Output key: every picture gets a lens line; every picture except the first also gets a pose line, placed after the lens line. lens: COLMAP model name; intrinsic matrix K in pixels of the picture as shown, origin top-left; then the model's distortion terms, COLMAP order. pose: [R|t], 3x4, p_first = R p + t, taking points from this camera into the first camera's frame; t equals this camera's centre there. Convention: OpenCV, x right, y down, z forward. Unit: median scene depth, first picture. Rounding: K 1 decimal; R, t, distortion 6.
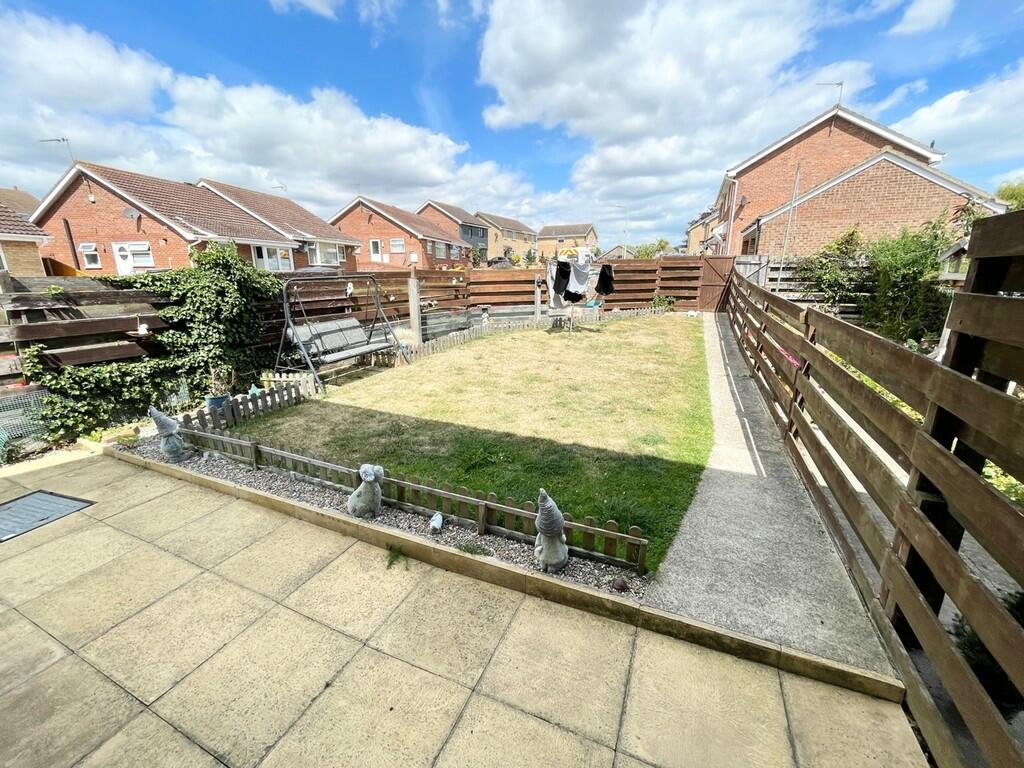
lens RADIAL K [[407.0, 0, 512.0], [0, 407.0, 384.0], [0, 0, 1]] dist [-0.002292, -0.000415]
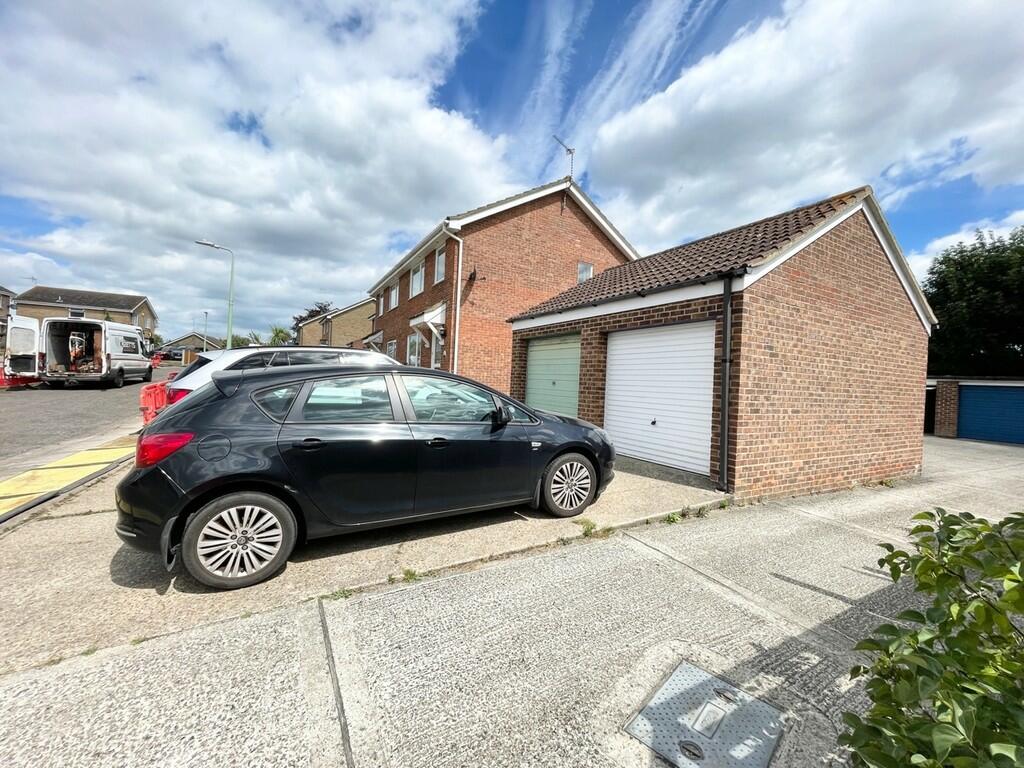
lens RADIAL K [[407.0, 0, 512.0], [0, 407.0, 384.0], [0, 0, 1]] dist [-0.002292, -0.000415]
pose [[0.584715, 0.022817, 0.810918, 0.135033], [0.168522, 0.974382, -0.148929, -0.208369], [-0.793542, 0.223738, 0.565891, 0.685252]]
